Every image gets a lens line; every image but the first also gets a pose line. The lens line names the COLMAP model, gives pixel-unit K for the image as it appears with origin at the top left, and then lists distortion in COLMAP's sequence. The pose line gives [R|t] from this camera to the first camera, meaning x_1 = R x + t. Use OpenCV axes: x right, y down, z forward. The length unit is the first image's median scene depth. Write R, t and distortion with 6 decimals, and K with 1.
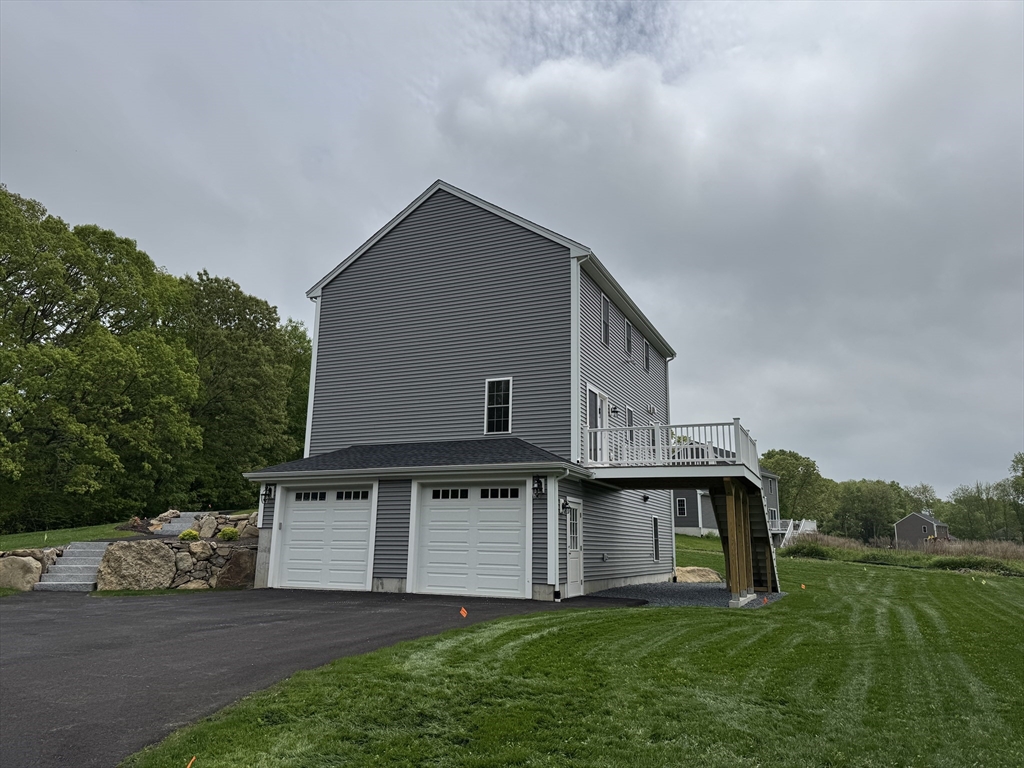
lens RADIAL K [[721.7, 0, 510.1], [0, 721.7, 387.5], [0, 0, 1]] dist [0.092932, -0.132932]
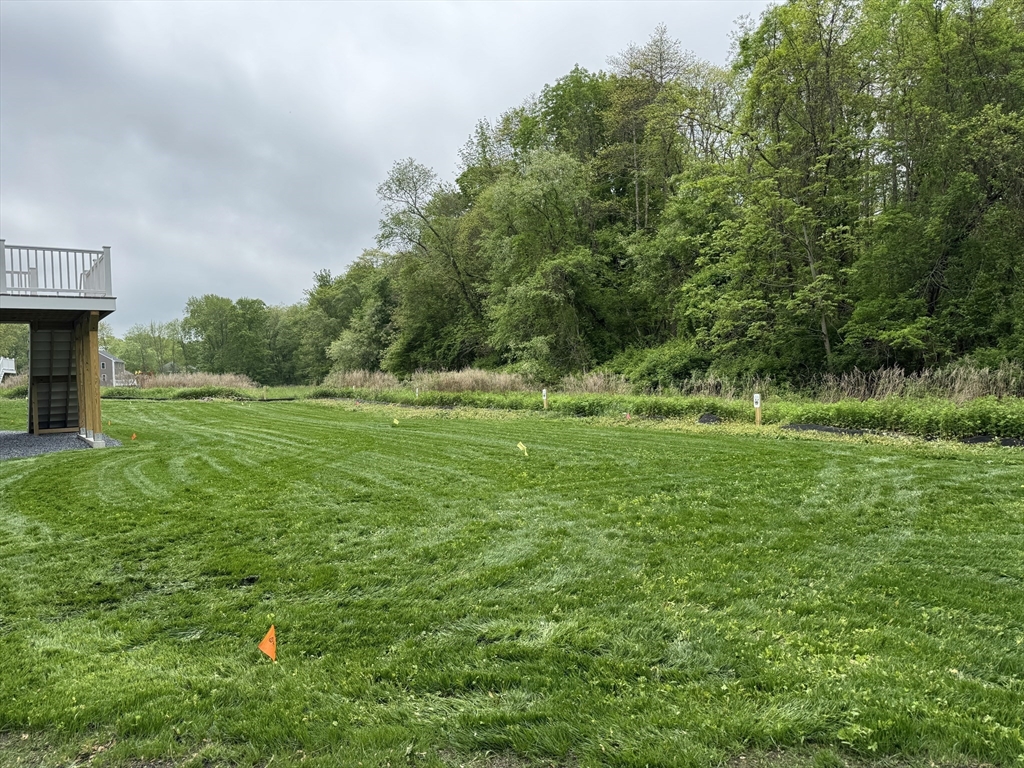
lens RADIAL K [[716.6, 0, 512.0], [0, 716.6, 384.0], [0, 0, 1]] dist [0.096780, -0.122232]
pose [[0.505558, -0.042803, 0.861730, -0.201519], [-0.143357, 0.980718, 0.132818, 0.014509], [-0.850800, -0.190683, 0.489673, 0.077514]]
